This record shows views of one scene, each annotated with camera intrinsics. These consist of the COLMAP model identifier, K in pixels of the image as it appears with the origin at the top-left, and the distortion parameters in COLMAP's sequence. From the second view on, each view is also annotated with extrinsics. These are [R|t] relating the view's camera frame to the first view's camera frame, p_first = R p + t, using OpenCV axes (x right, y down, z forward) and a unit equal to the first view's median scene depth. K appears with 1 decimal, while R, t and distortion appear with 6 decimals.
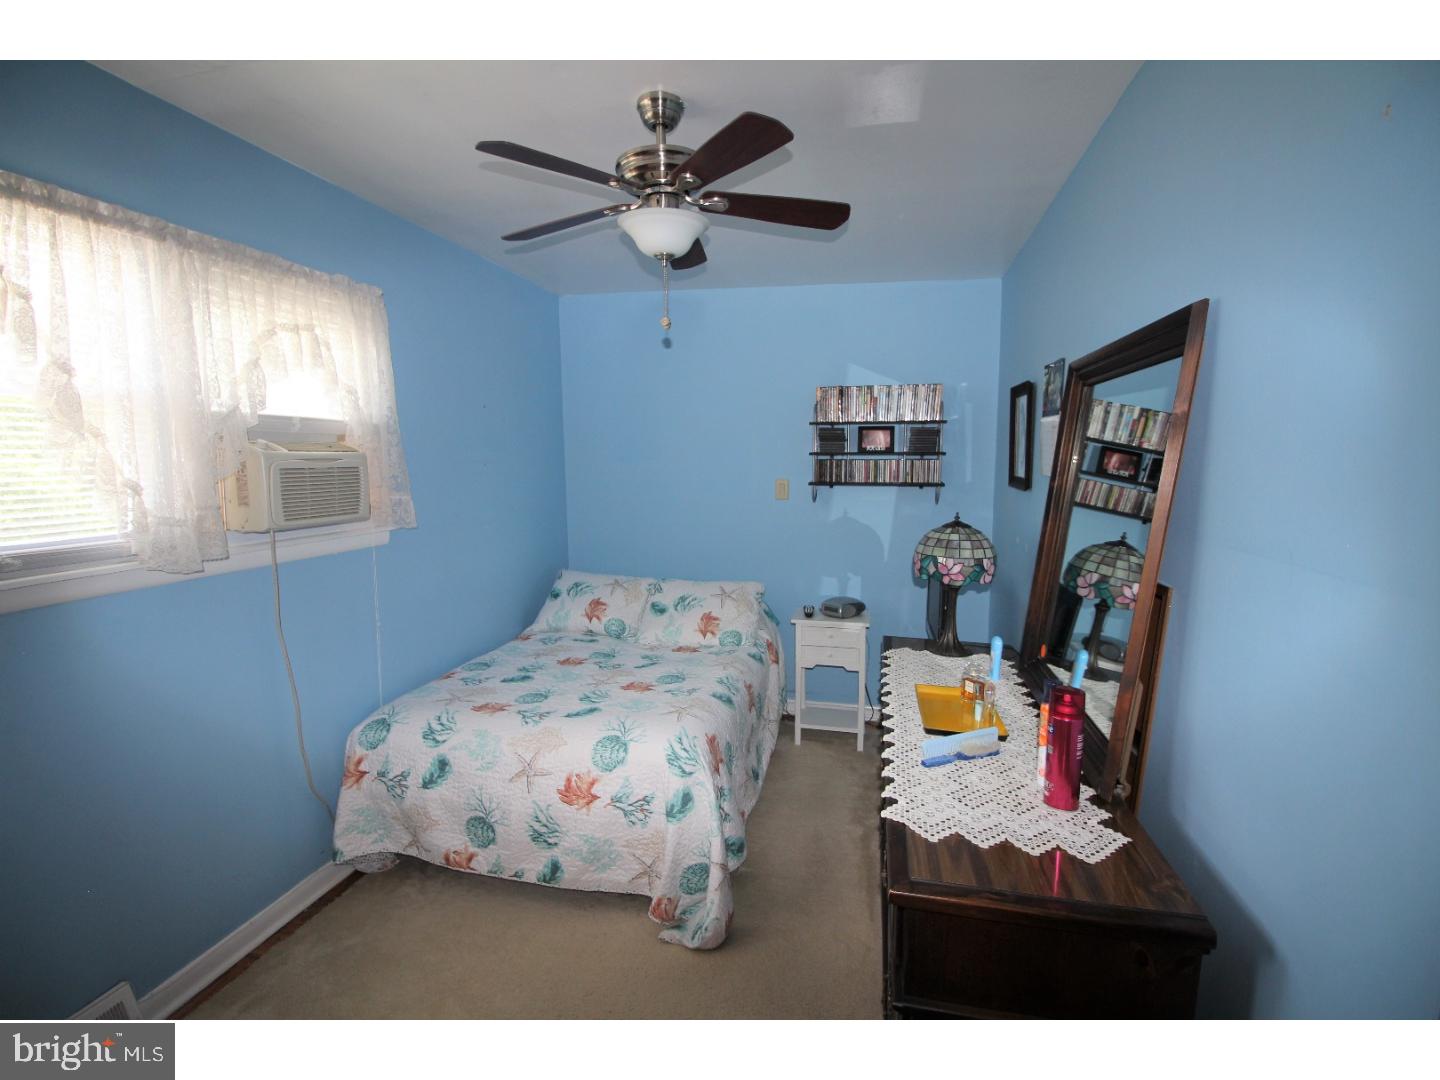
lens RADIAL K [[664.4, 0, 721.7], [0, 664.4, 540.7], [0, 0, 1]] dist [-0.002099, -0.009688]
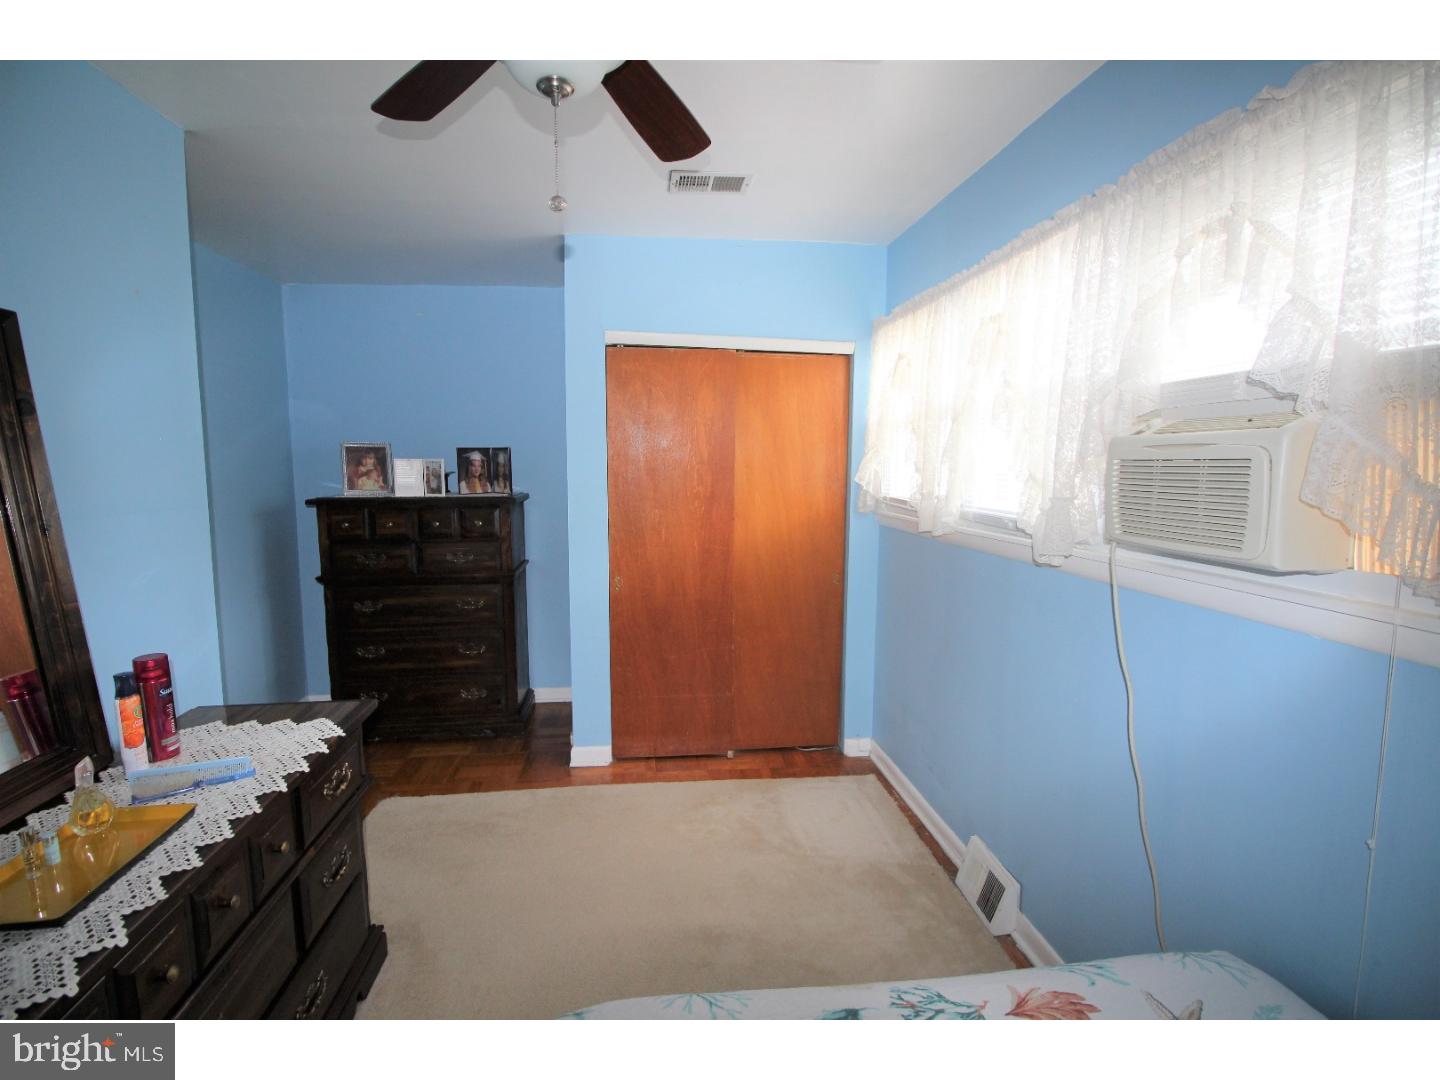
lens RADIAL K [[664.4, 0, 720.7], [0, 664.4, 540.0], [0, 0, 1]] dist [-0.002099, -0.009688]
pose [[-0.932370, 0.039096, -0.359385, 0.014943], [-0.044054, 0.974437, 0.220297, -0.190155], [0.358811, 0.221231, -0.906814, 1.831087]]
